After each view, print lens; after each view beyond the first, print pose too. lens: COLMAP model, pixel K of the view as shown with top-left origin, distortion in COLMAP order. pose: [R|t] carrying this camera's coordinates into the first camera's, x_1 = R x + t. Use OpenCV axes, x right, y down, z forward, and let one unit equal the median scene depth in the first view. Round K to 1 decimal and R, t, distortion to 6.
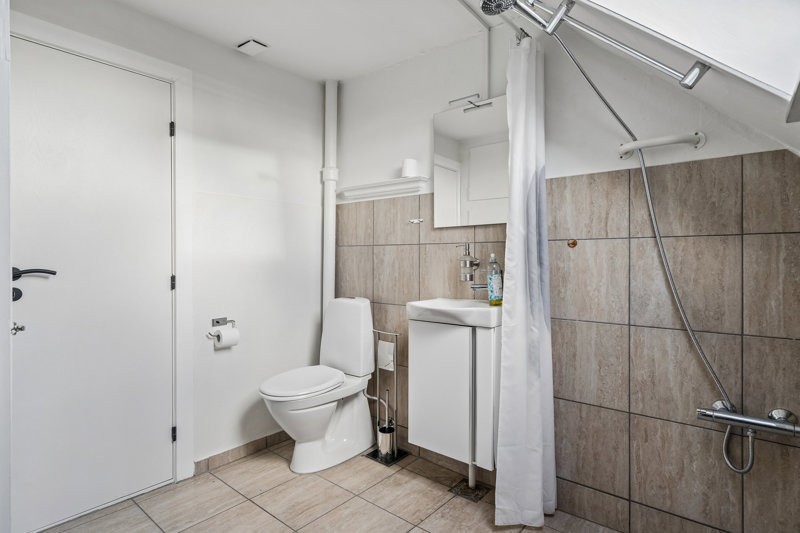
lens RADIAL K [[412.1, 0, 399.6], [0, 412.1, 266.6], [0, 0, 1]] dist [-0.002129, 0.000093]
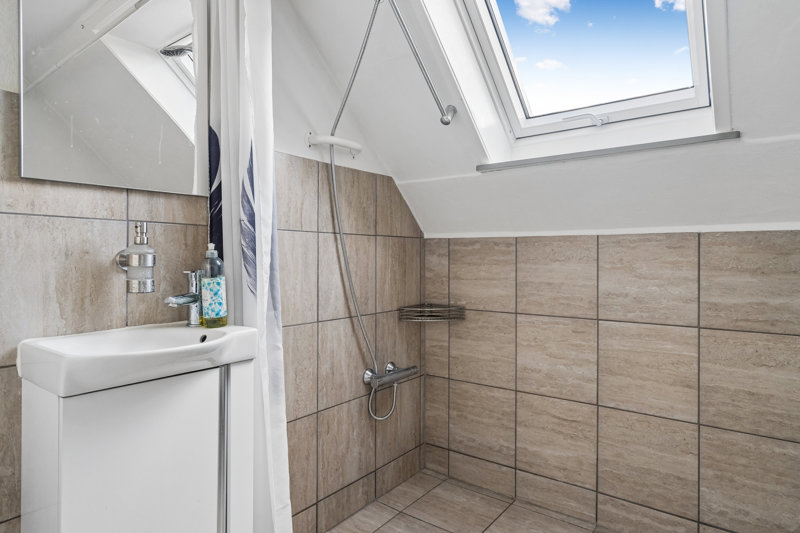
lens RADIAL K [[469.8, 0, 399.5], [0, 469.8, 259.8], [0, 0, 1]] dist [0.005323, 0.000416]
pose [[-0.024619, -0.007235, 0.999671, -0.555715], [0.008211, 0.999939, 0.007439, -0.010973], [-0.999663, 0.008391, -0.024558, 0.835903]]
